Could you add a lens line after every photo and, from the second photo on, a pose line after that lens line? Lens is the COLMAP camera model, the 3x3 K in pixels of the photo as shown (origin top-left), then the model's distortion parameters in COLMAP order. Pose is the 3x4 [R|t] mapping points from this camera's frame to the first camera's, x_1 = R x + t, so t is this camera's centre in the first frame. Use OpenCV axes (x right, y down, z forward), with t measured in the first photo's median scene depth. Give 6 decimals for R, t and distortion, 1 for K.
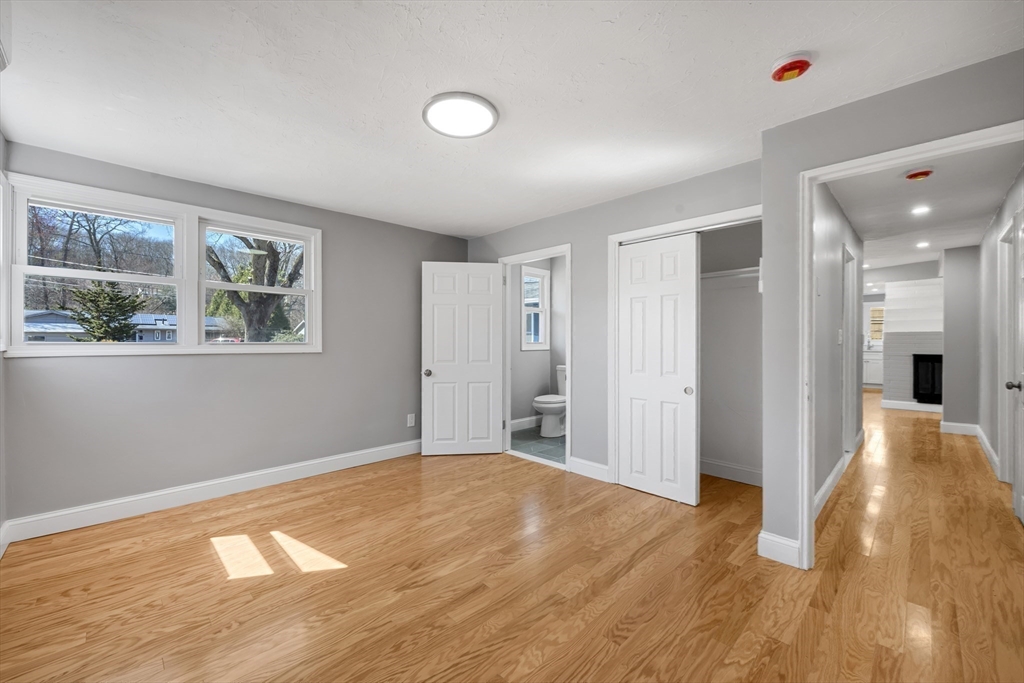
lens RADIAL K [[409.5, 0, 510.8], [0, 409.5, 337.5], [0, 0, 1]] dist [-0.000404, 0.000217]
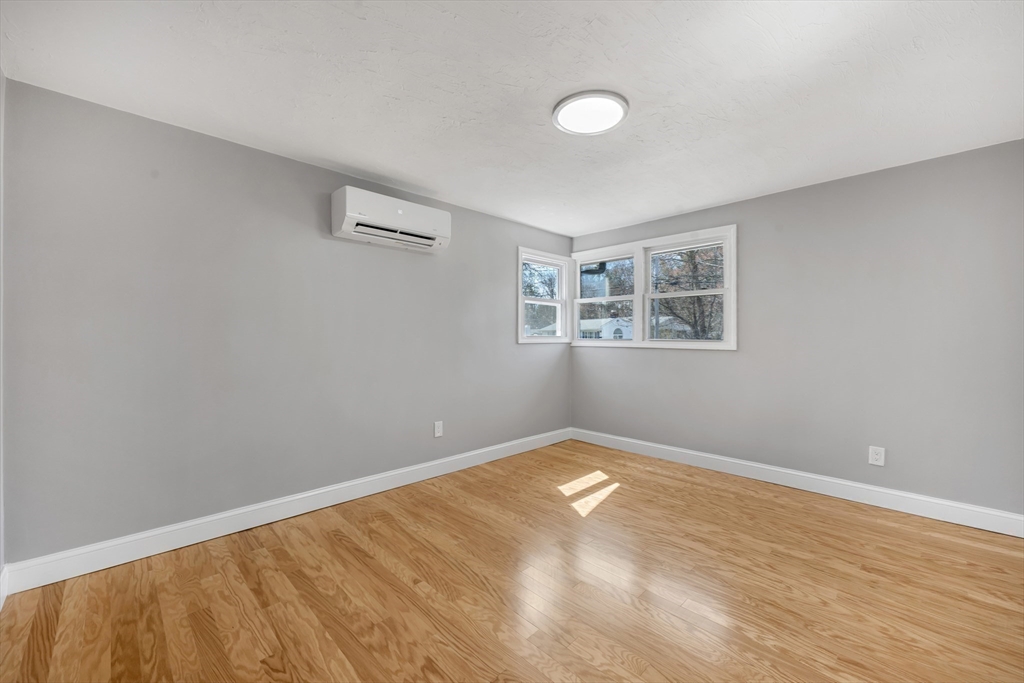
lens RADIAL K [[409.5, 0, 510.8], [0, 409.5, 337.5], [0, 0, 1]] dist [-0.000404, 0.000217]
pose [[-0.003966, -0.001277, -0.999991, 0.631287], [0.004074, 0.999991, -0.001294, 0.006510], [0.999984, -0.004079, -0.003960, 0.577338]]
